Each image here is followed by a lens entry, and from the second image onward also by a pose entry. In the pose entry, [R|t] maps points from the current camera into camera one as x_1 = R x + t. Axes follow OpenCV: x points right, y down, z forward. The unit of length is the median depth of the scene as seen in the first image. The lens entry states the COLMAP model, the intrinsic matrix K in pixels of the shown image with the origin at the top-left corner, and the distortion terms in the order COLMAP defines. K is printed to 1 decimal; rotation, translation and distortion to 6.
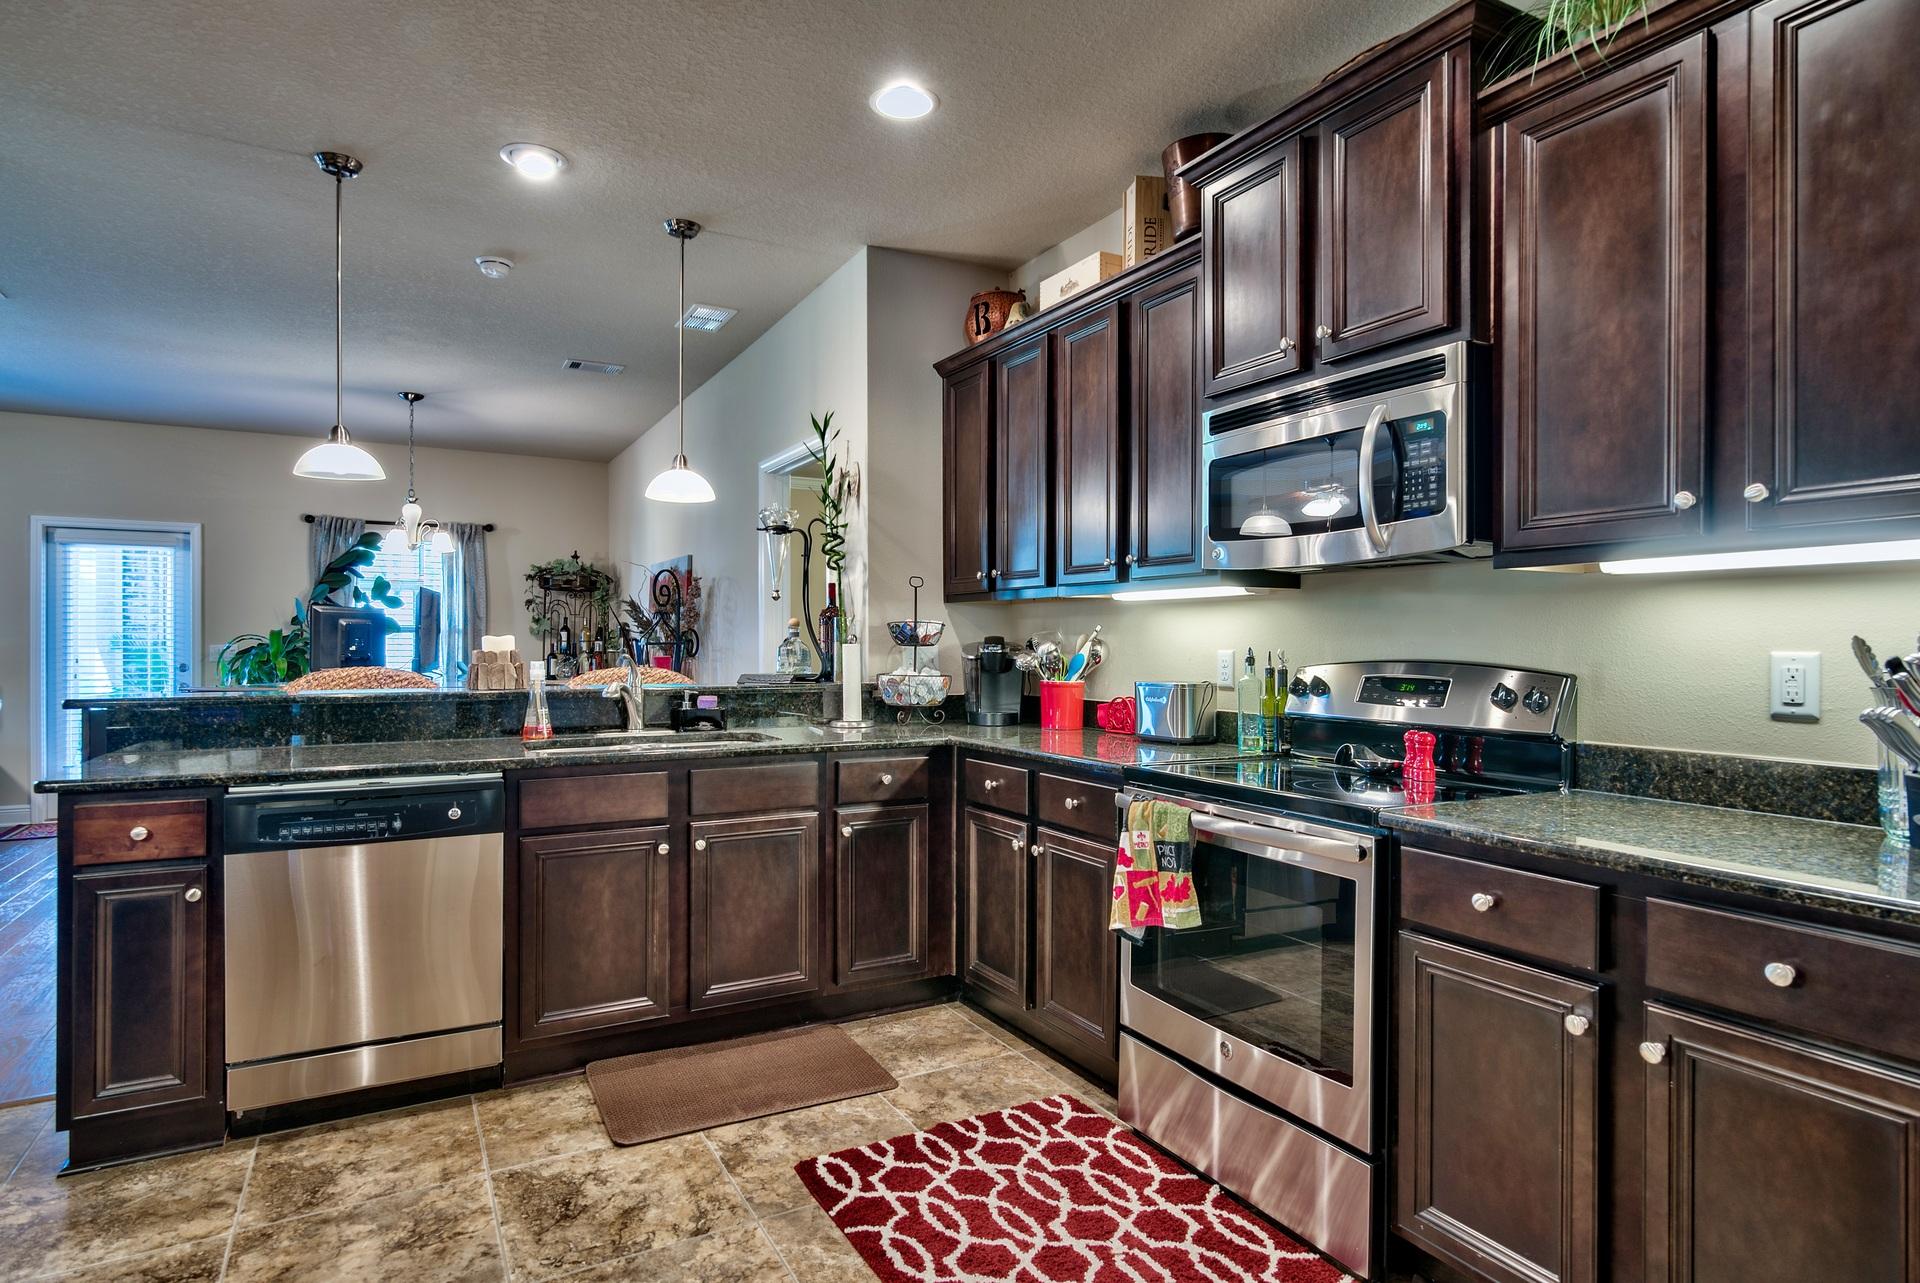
lens RADIAL K [[1027.8, 0, 960.0], [0, 1027.8, 641.5], [0, 0, 1]] dist [-0.000725, -0.000665]
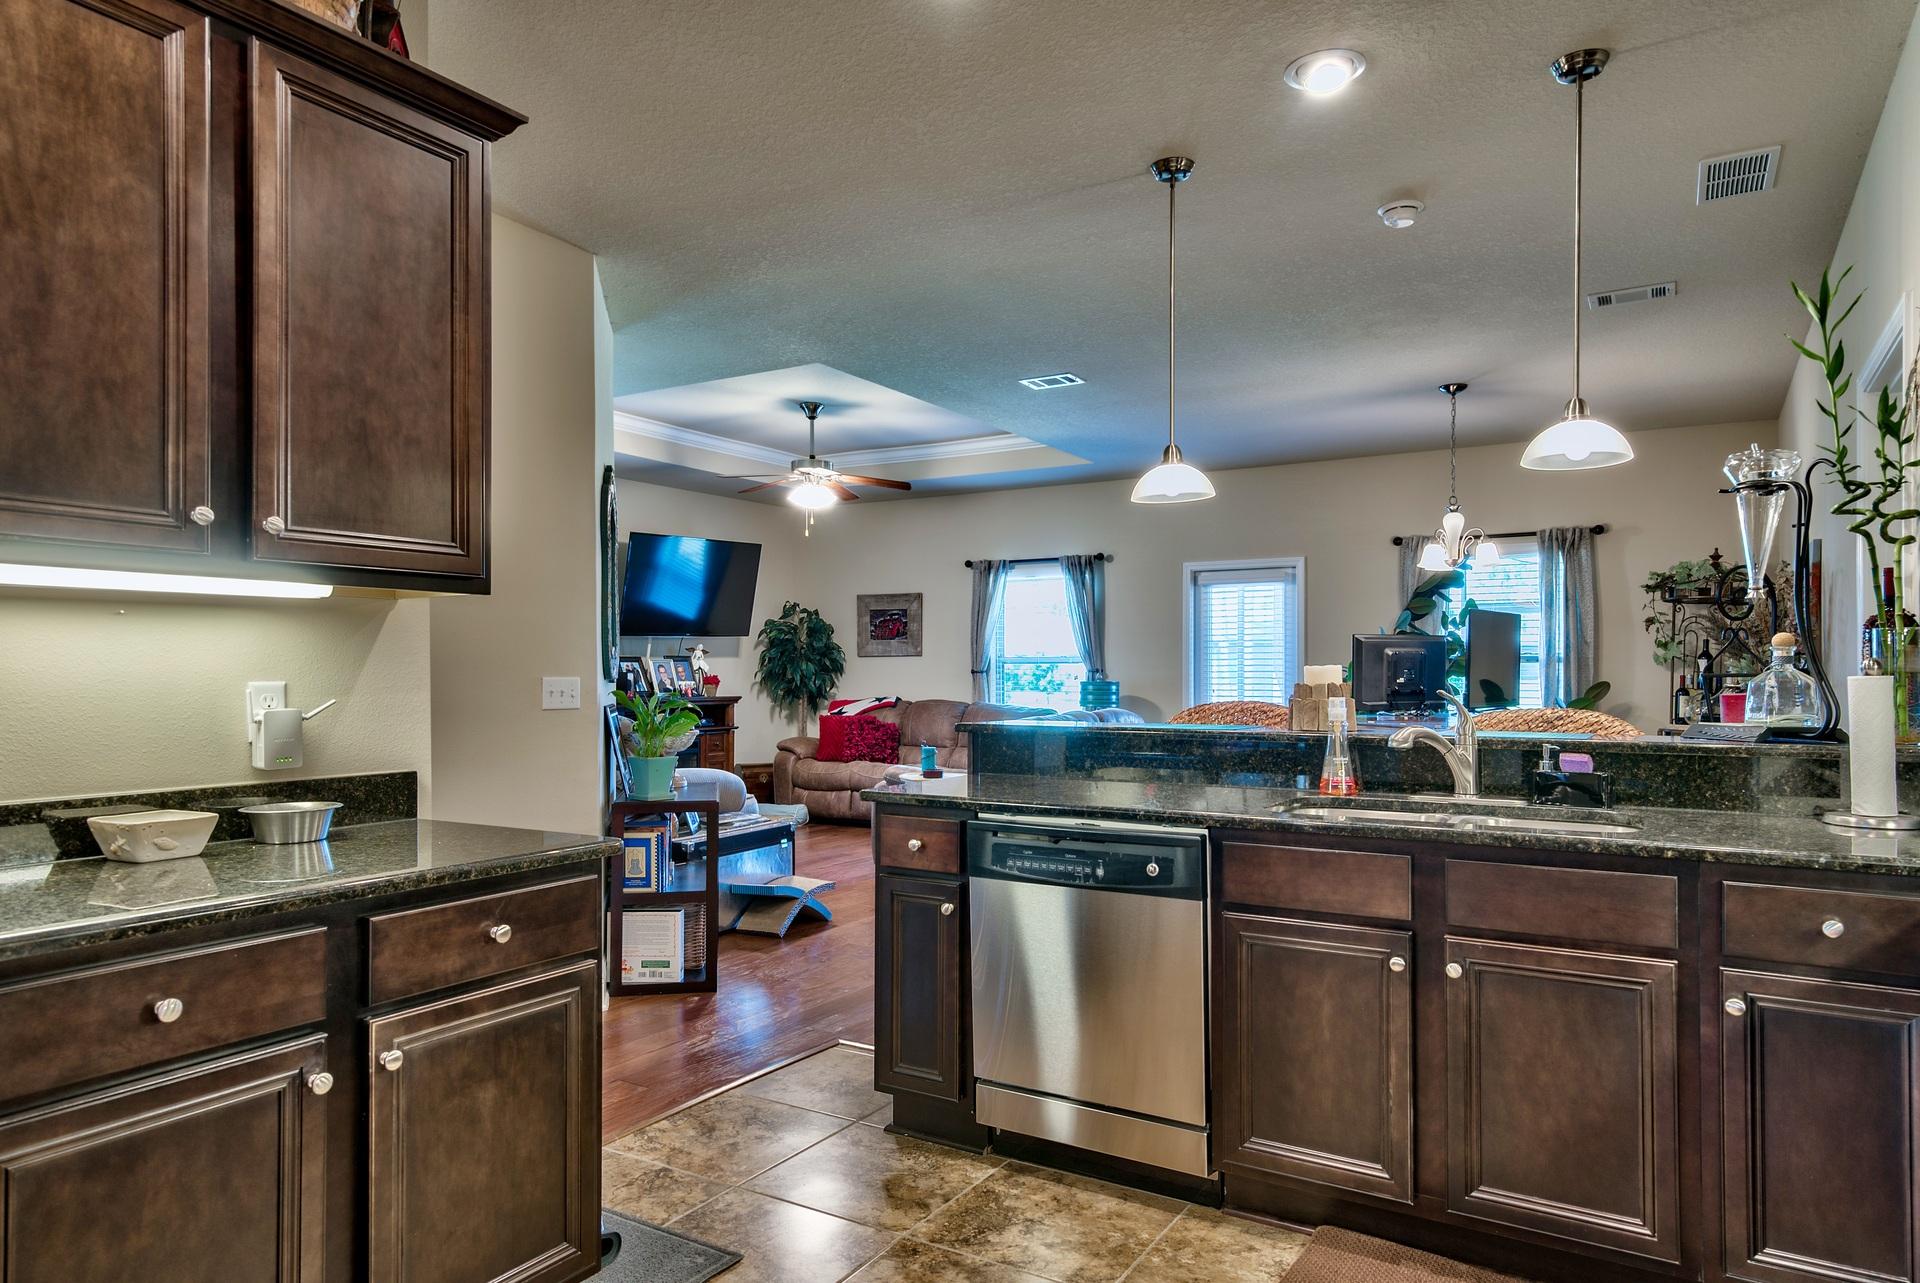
lens RADIAL K [[1179.9, 0, 959.5], [0, 1179.9, 664.9], [0, 0, 1]] dist [0.017805, 0.001137]
pose [[0.487689, -0.007178, -0.872988, 0.267501], [0.001521, 0.999972, -0.007373, 0.000255], [0.873016, 0.002268, 0.487686, 0.318890]]
